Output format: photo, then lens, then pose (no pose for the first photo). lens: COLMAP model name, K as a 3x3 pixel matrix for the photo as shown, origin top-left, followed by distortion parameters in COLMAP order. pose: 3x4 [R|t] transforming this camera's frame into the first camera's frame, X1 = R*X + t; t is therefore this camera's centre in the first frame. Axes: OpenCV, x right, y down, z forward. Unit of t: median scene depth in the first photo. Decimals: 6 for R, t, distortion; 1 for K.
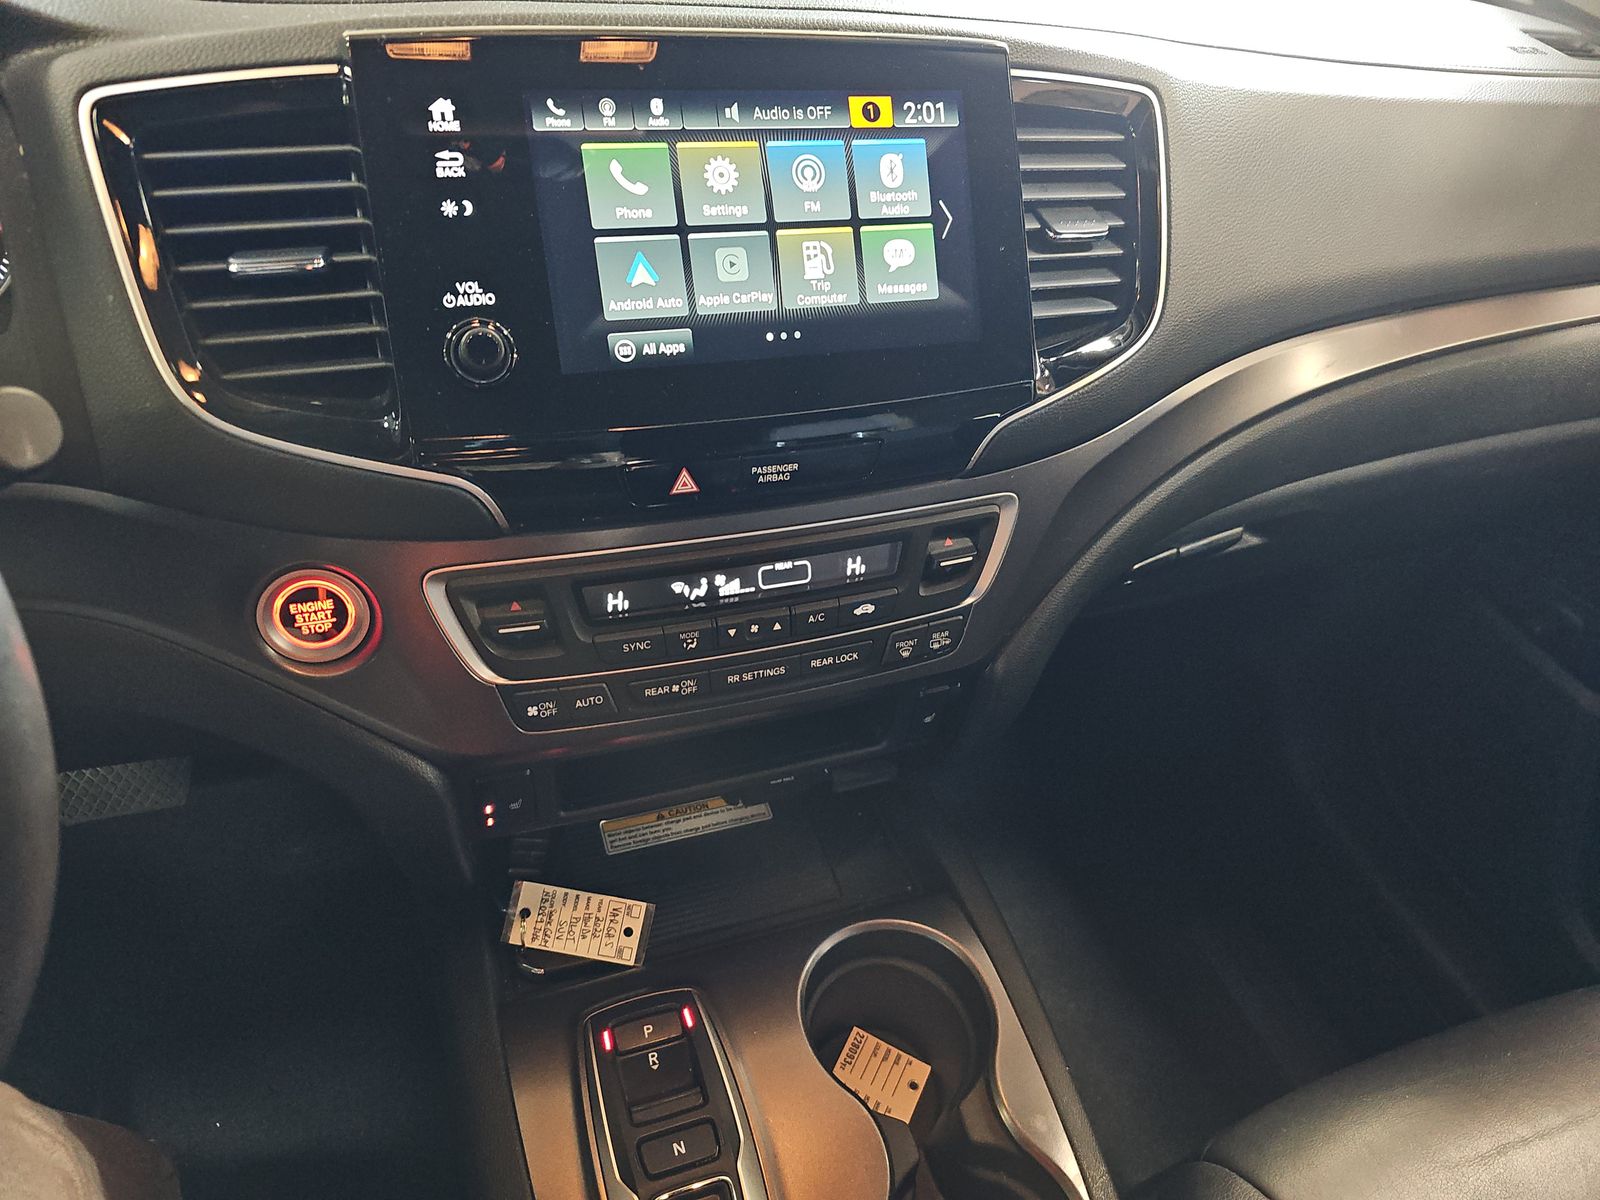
lens RADIAL K [[1004.1, 0, 801.6], [0, 1004.1, 599.8], [0, 0, 1]] dist [0.003189, -0.016291]
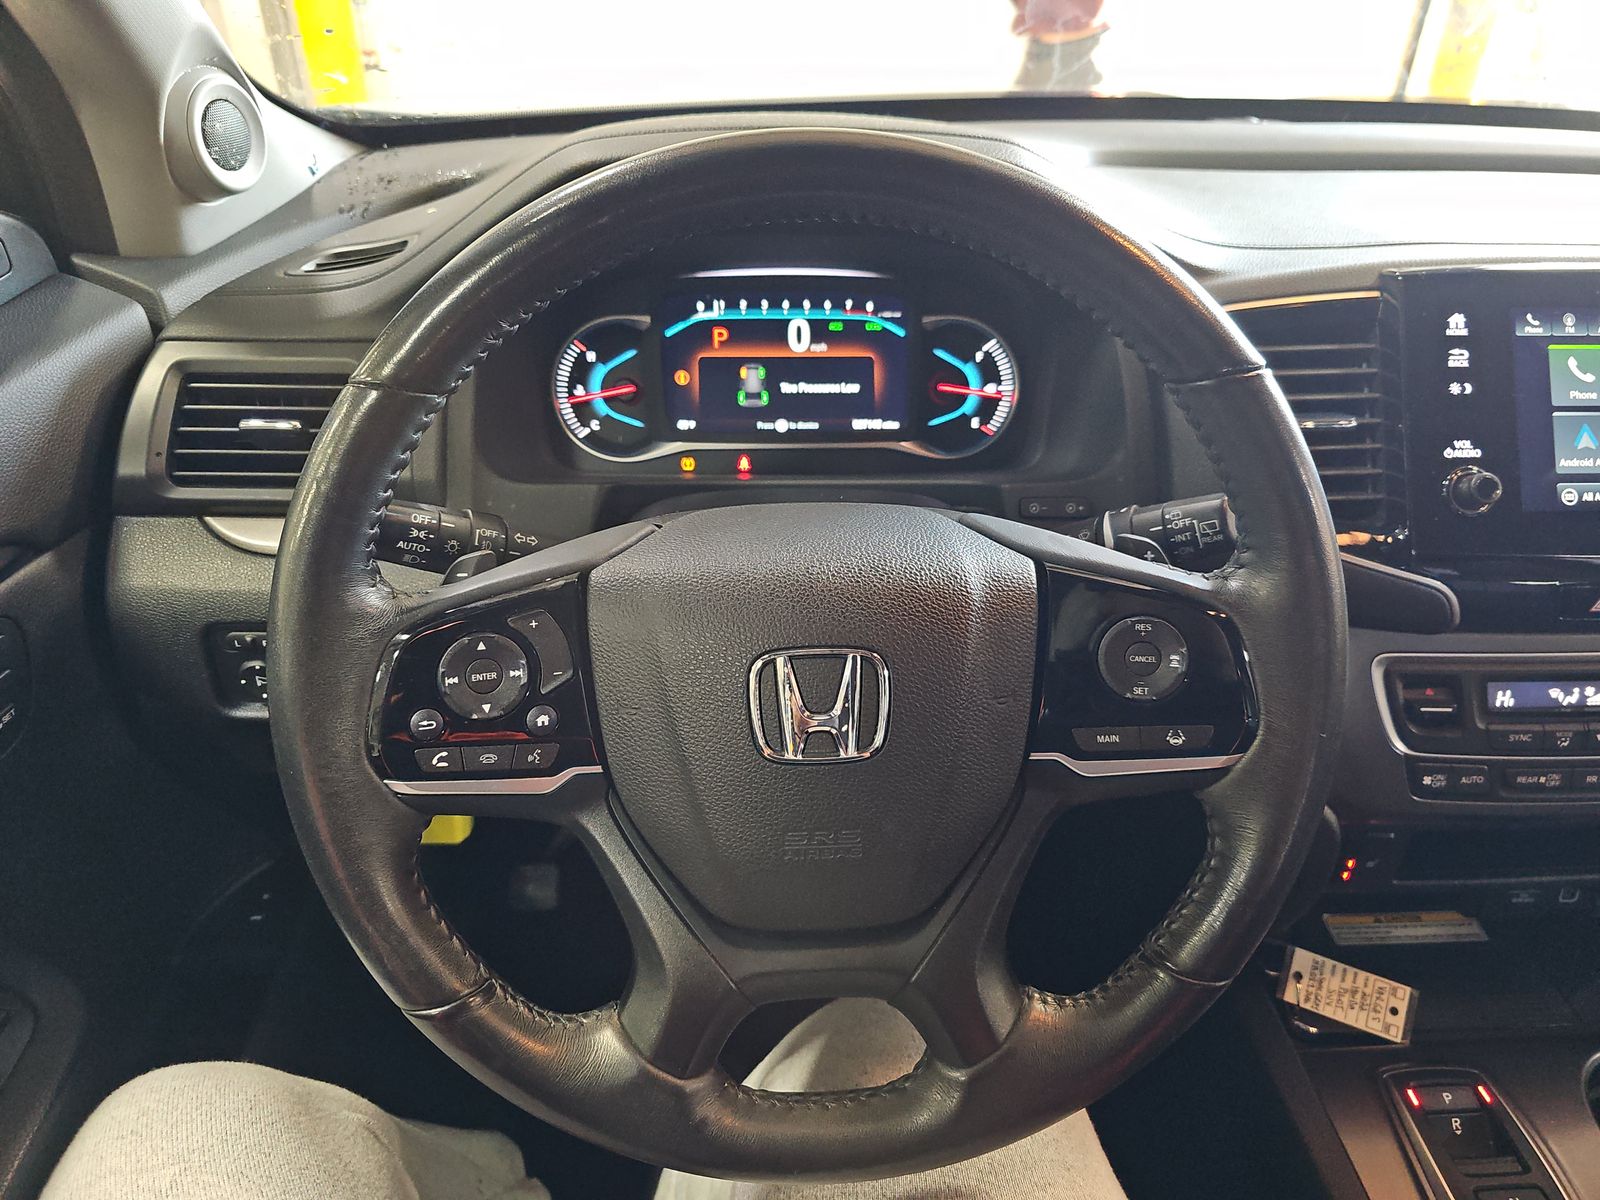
lens RADIAL K [[1004.1, 0, 794.5], [0, 1004.1, 603.3], [0, 0, 1]] dist [0.003189, -0.016291]
pose [[0.954373, 0.075828, -0.288829, -0.649432], [-0.126427, 0.978862, -0.160764, 0.188445], [0.270533, 0.189945, 0.943786, -0.390073]]
